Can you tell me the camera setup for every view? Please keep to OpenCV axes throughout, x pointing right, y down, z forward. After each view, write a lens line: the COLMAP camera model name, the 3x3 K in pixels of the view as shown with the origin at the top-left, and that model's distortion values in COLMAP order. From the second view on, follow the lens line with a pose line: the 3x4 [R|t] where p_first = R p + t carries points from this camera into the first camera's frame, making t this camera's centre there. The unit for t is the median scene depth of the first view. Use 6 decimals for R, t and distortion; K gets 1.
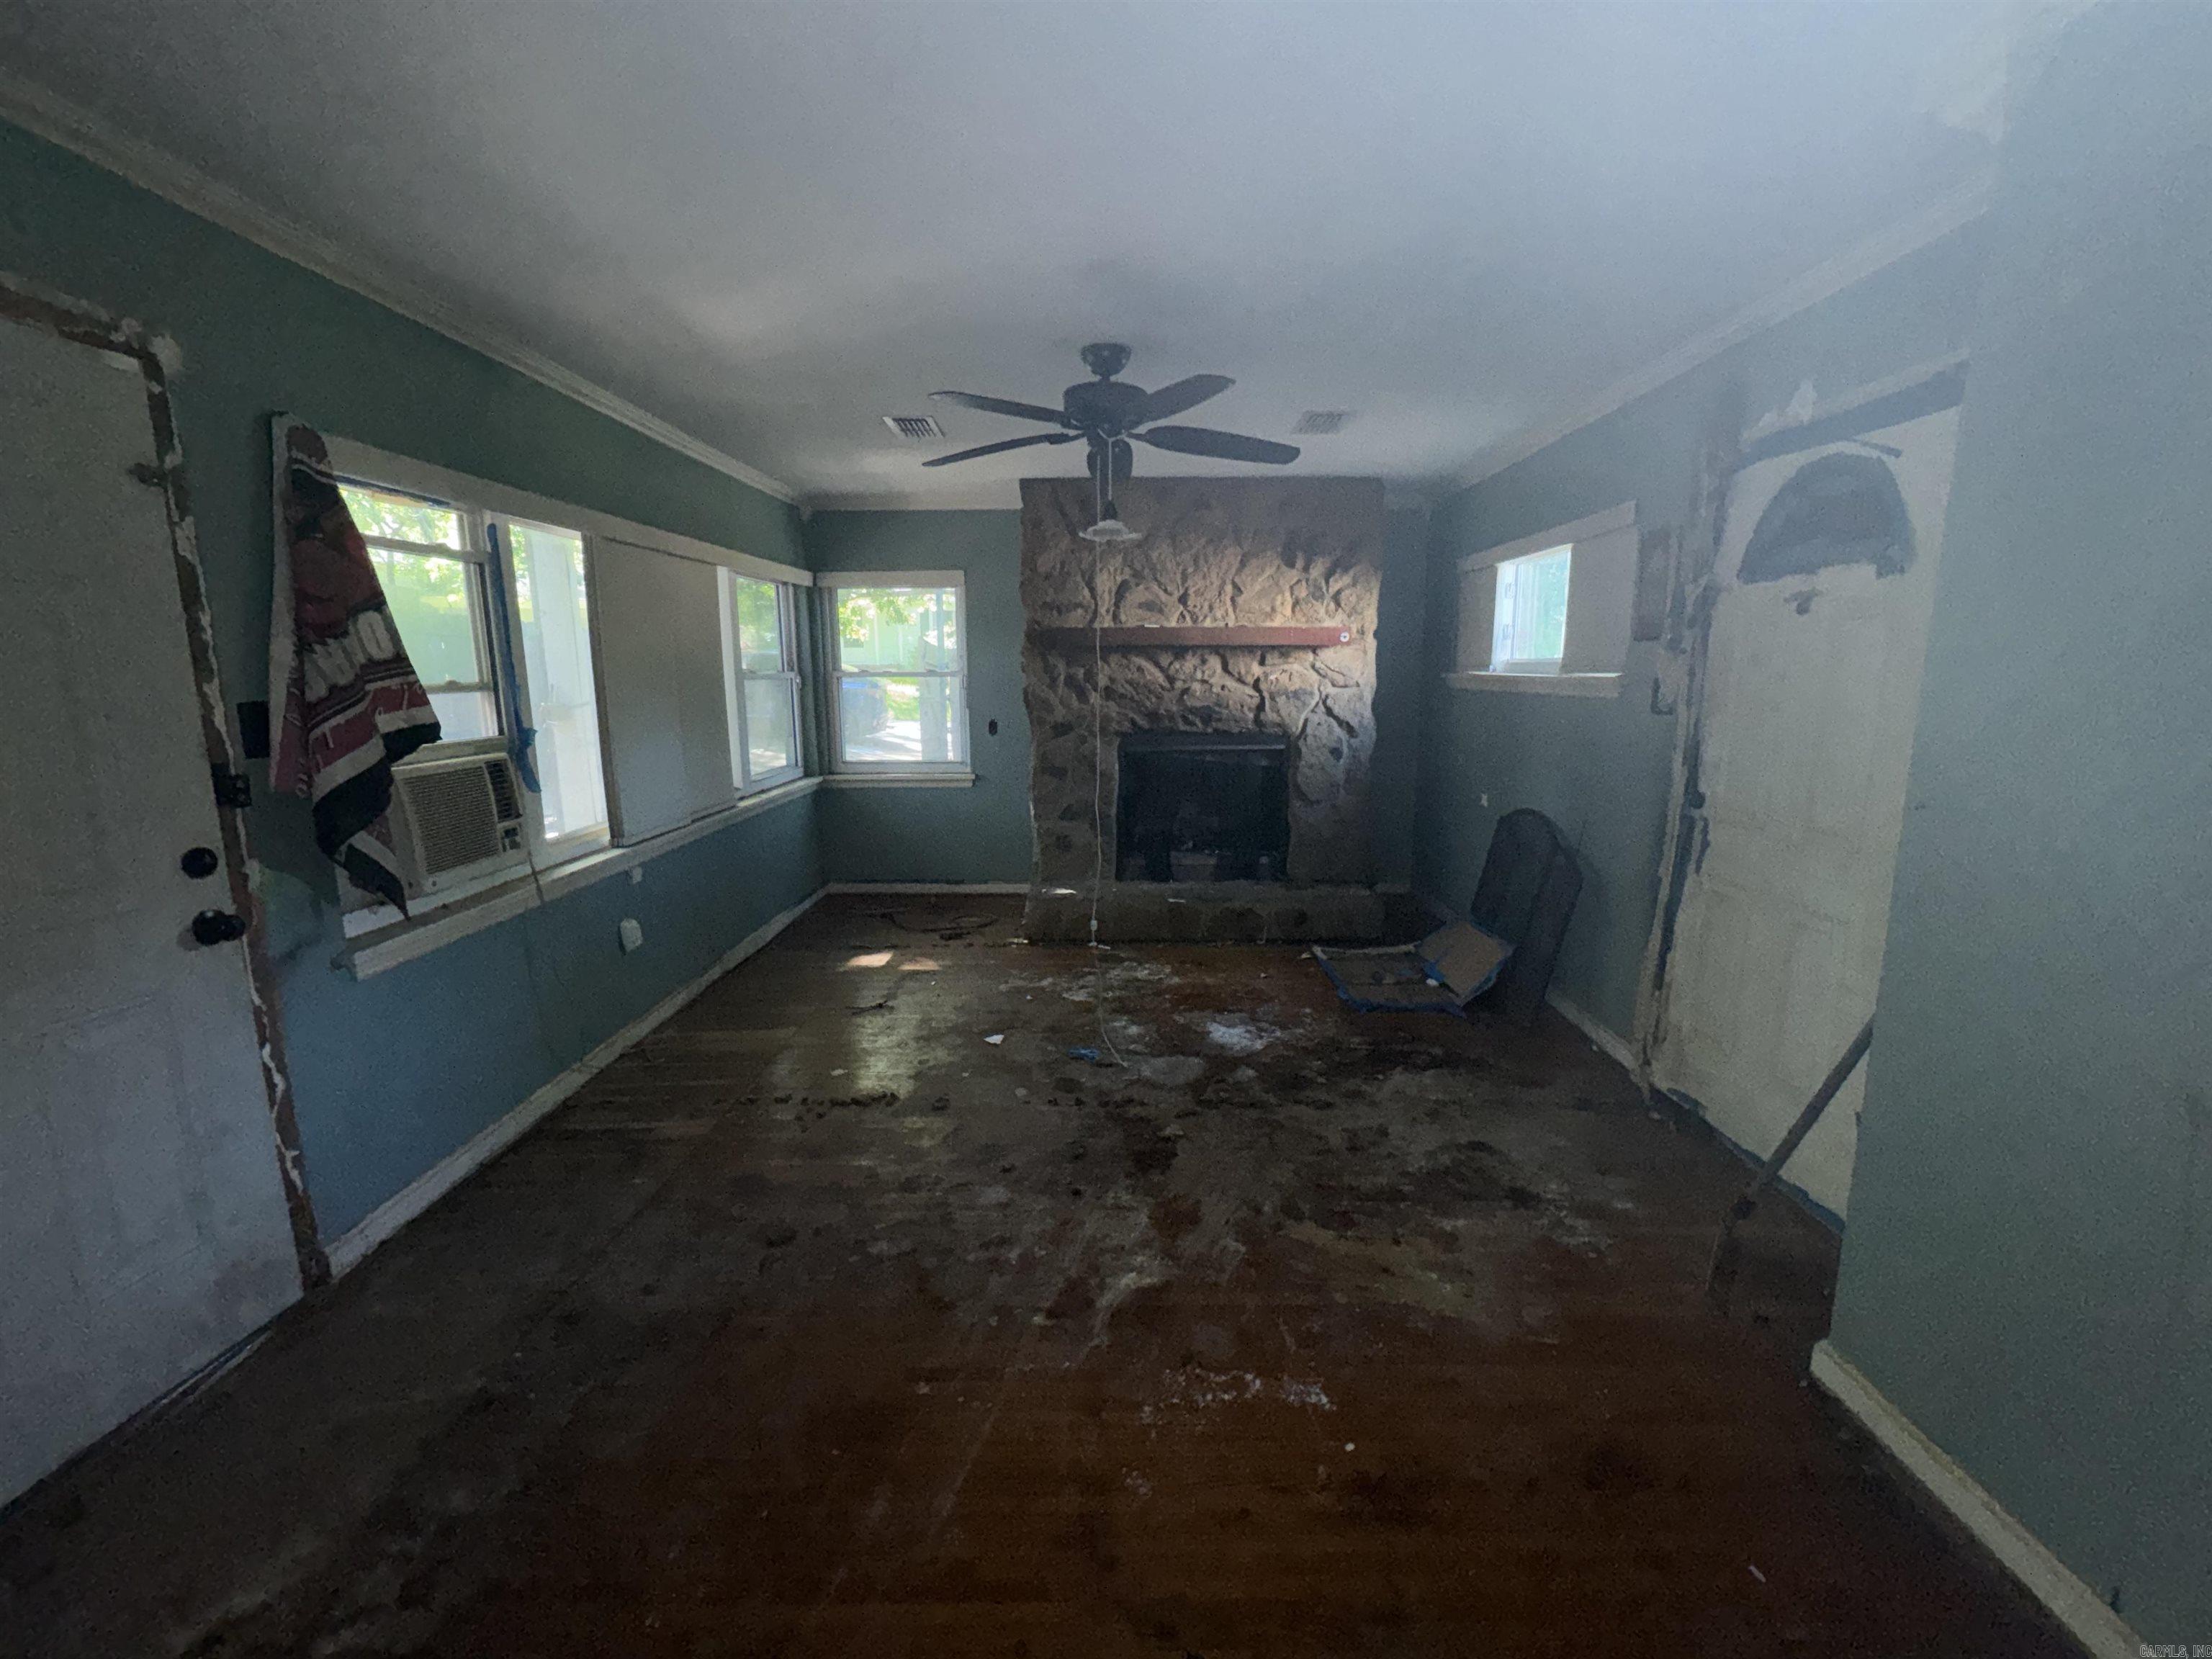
lens RADIAL K [[935.3, 0, 1105.5], [0, 935.3, 834.6], [0, 0, 1]] dist [0.000381, 0.000647]
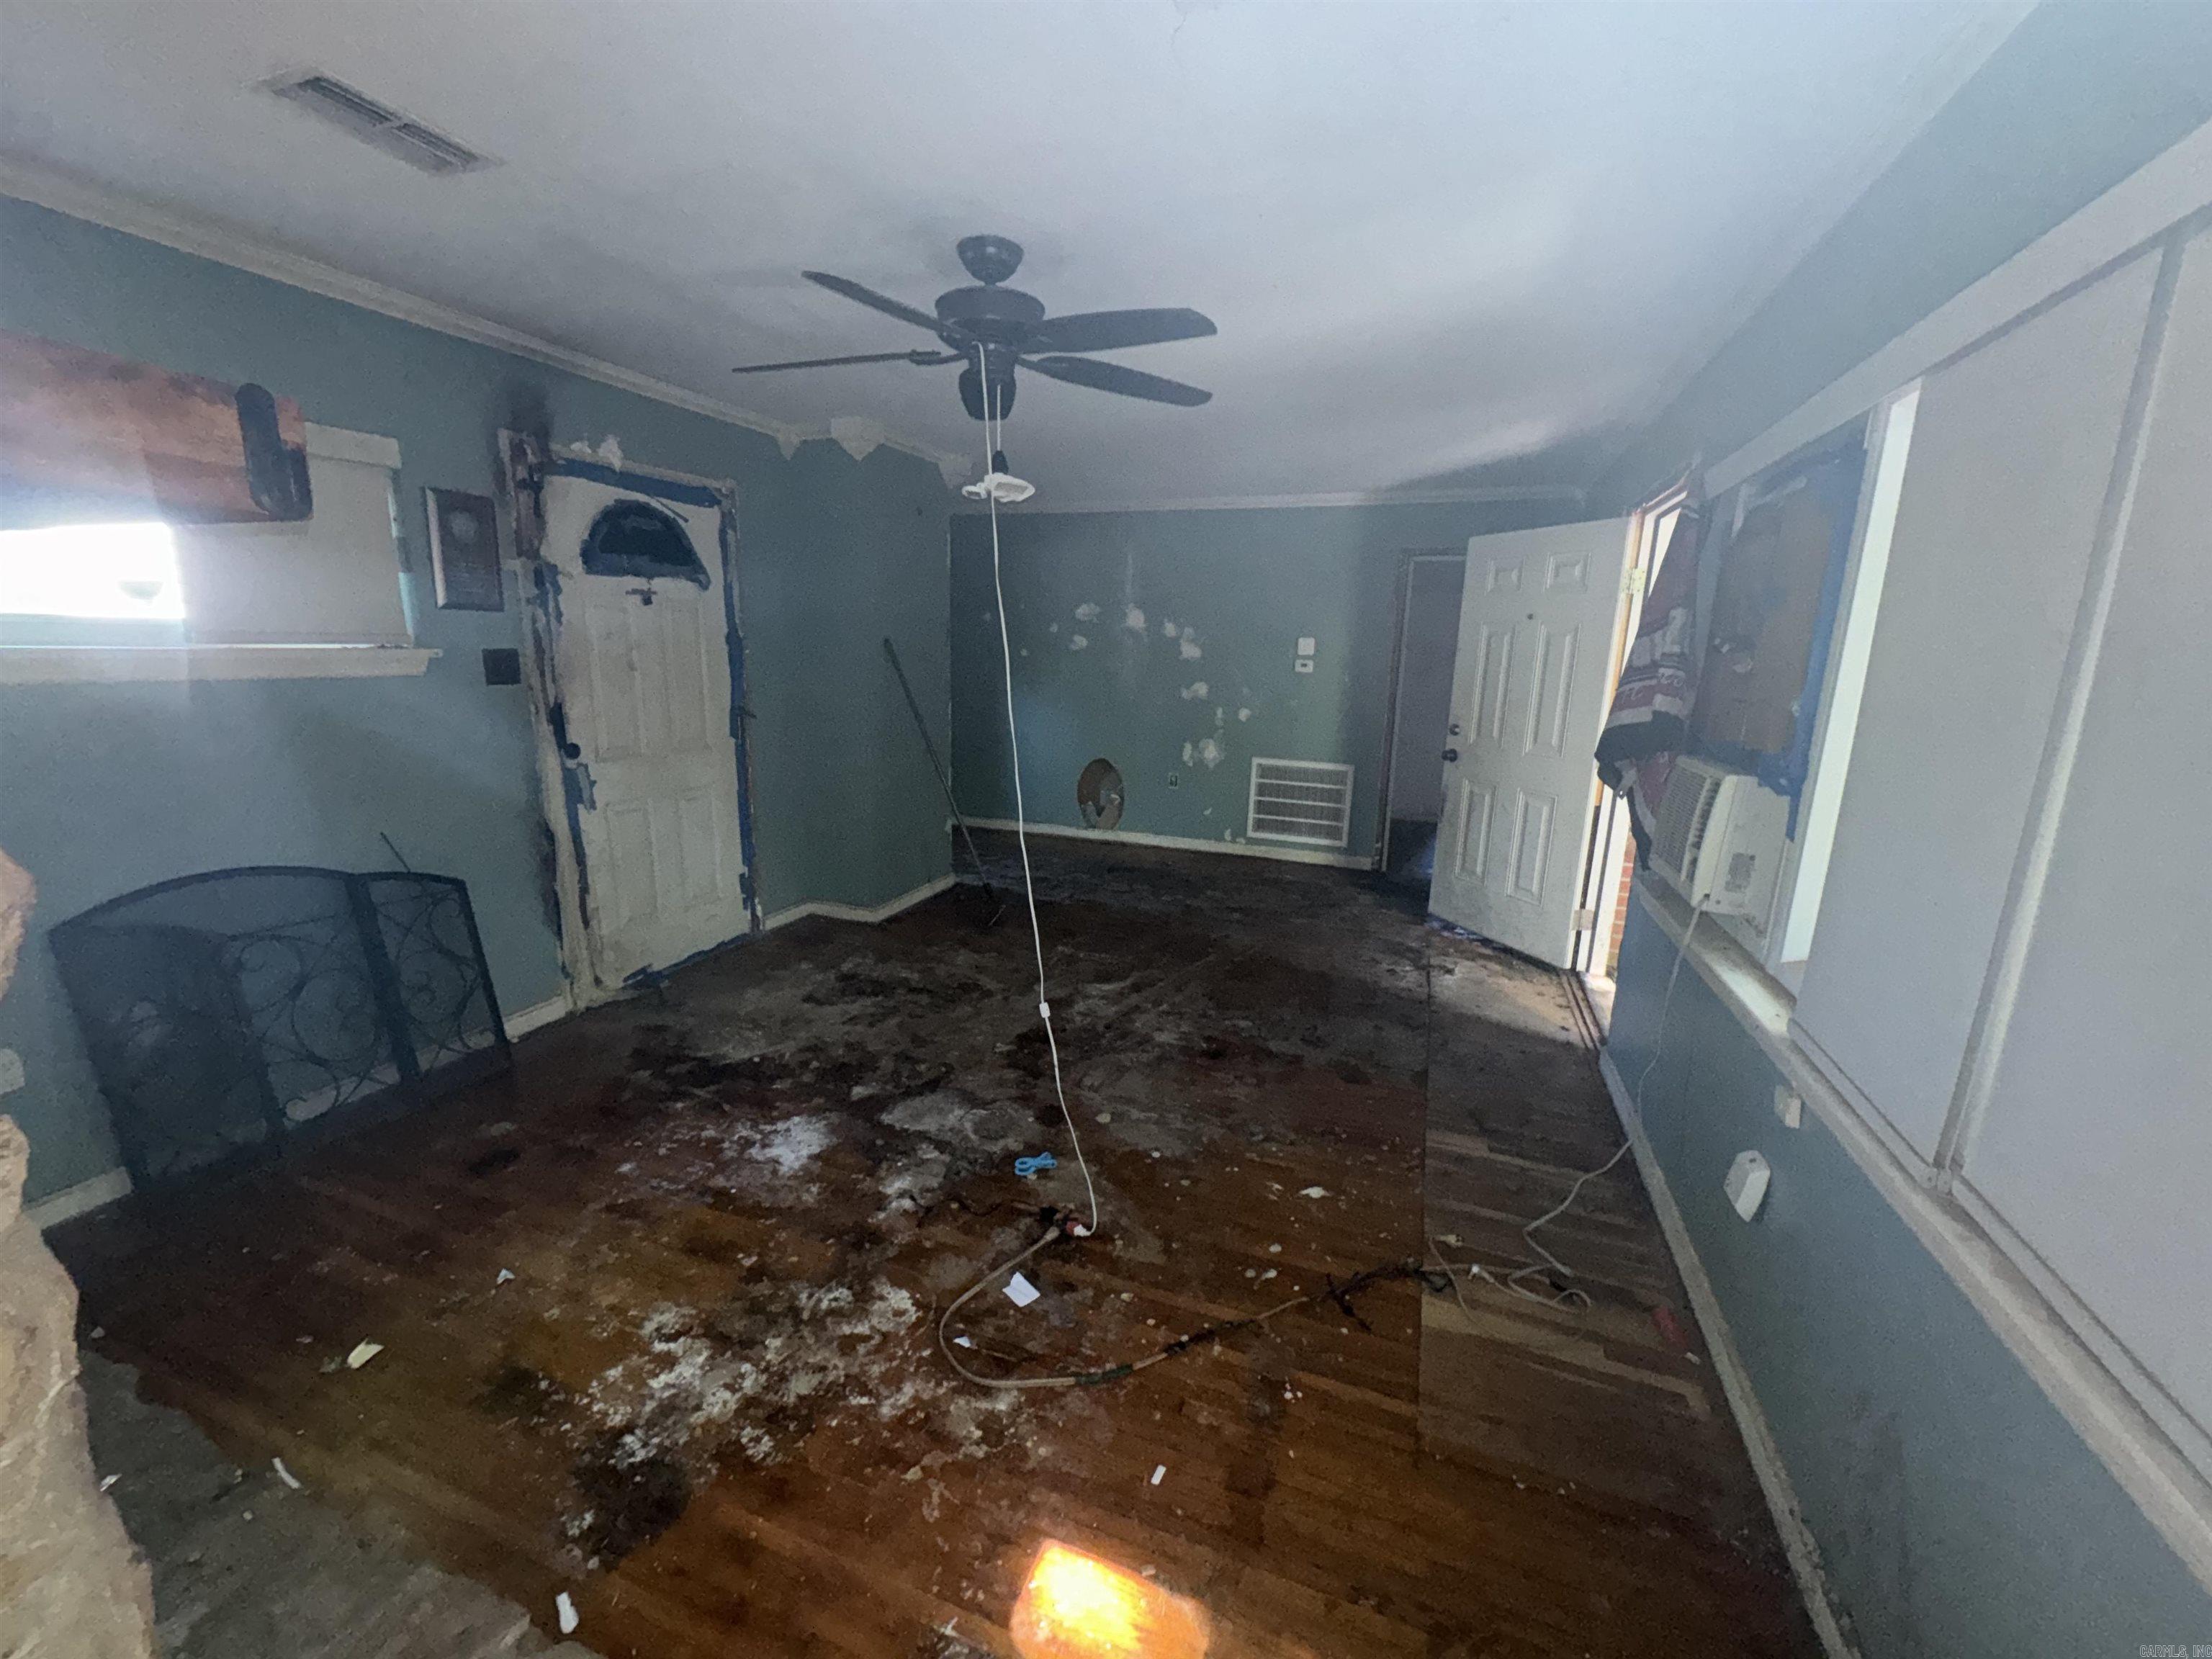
lens RADIAL K [[880.6, 0, 1108.5], [0, 880.6, 832.5], [0, 0, 1]] dist [-0.003627, 0.000866]
pose [[-0.942752, -0.087308, 0.321864, -0.224749], [0.040425, 0.928090, 0.370156, -0.195722], [-0.331036, 0.361976, -0.871429, 1.066791]]
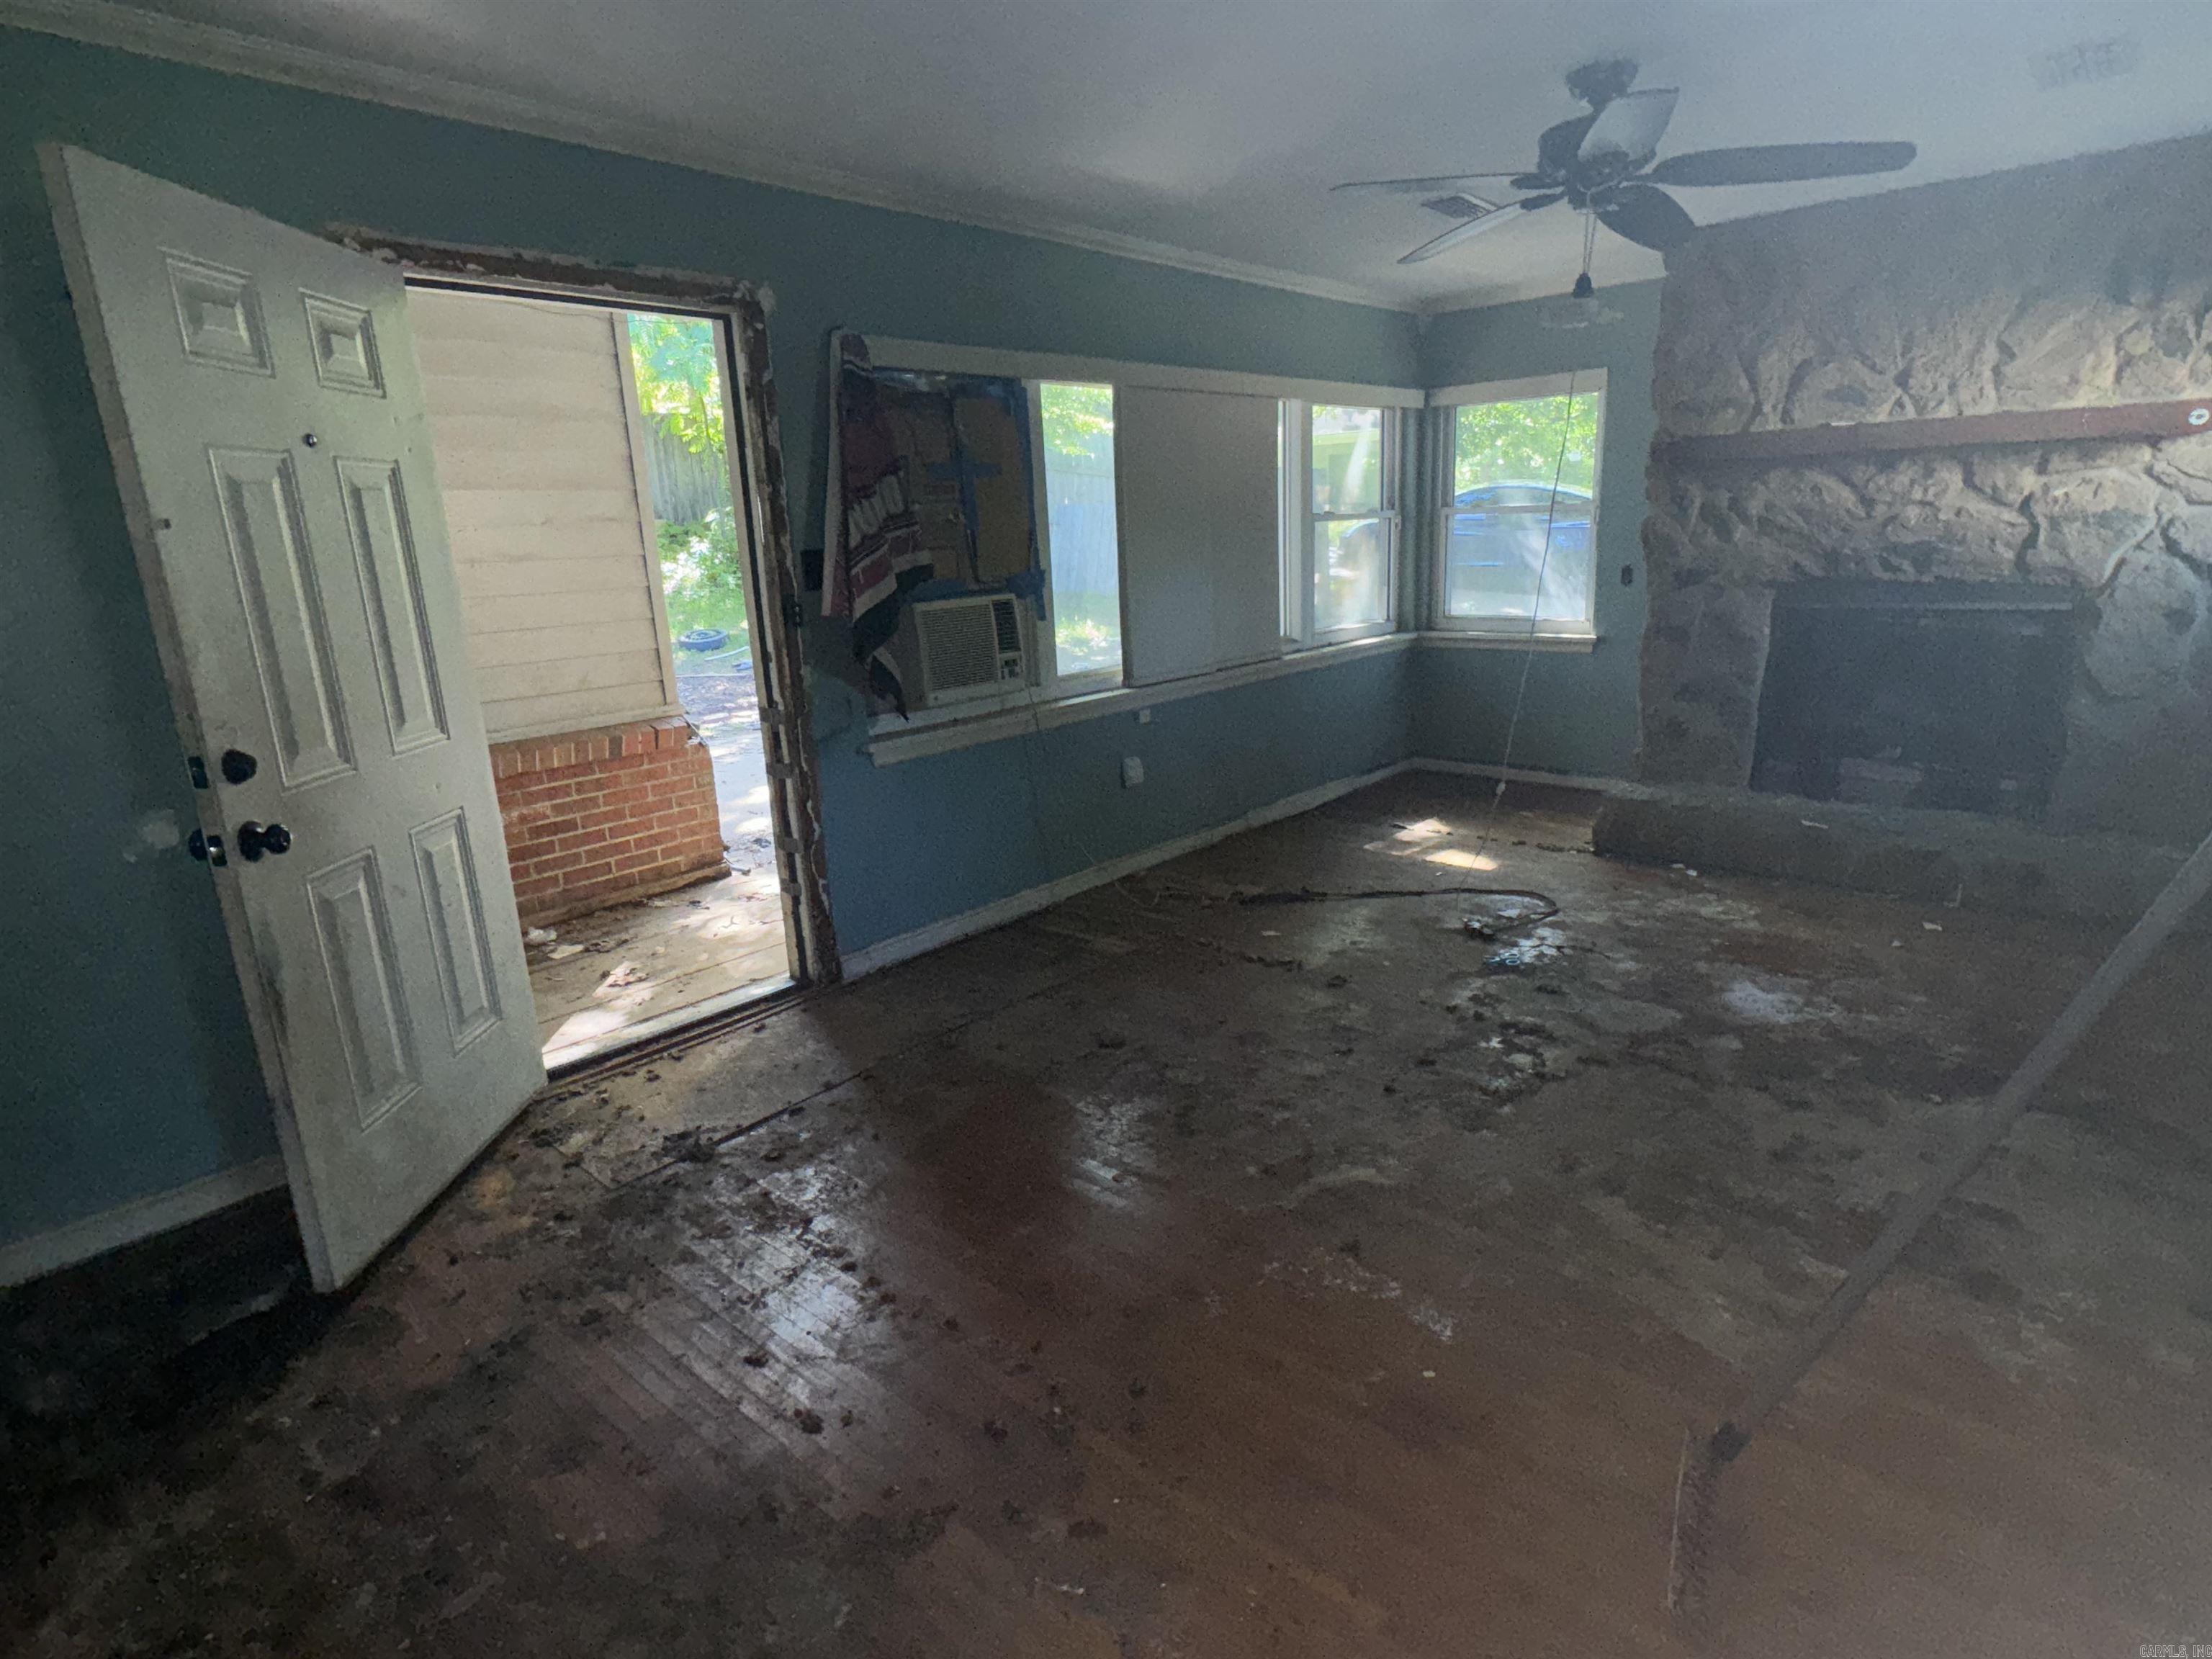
lens RADIAL K [[1162.7, 0, 1106.0], [0, 1162.7, 829.5], [0, 0, 1]] dist [-0.001637, 0.000684]
pose [[0.750885, 0.140973, -0.645212, 0.237093], [-0.078969, 0.989109, 0.124209, 0.007900], [0.655695, -0.042315, 0.753840, -0.008041]]
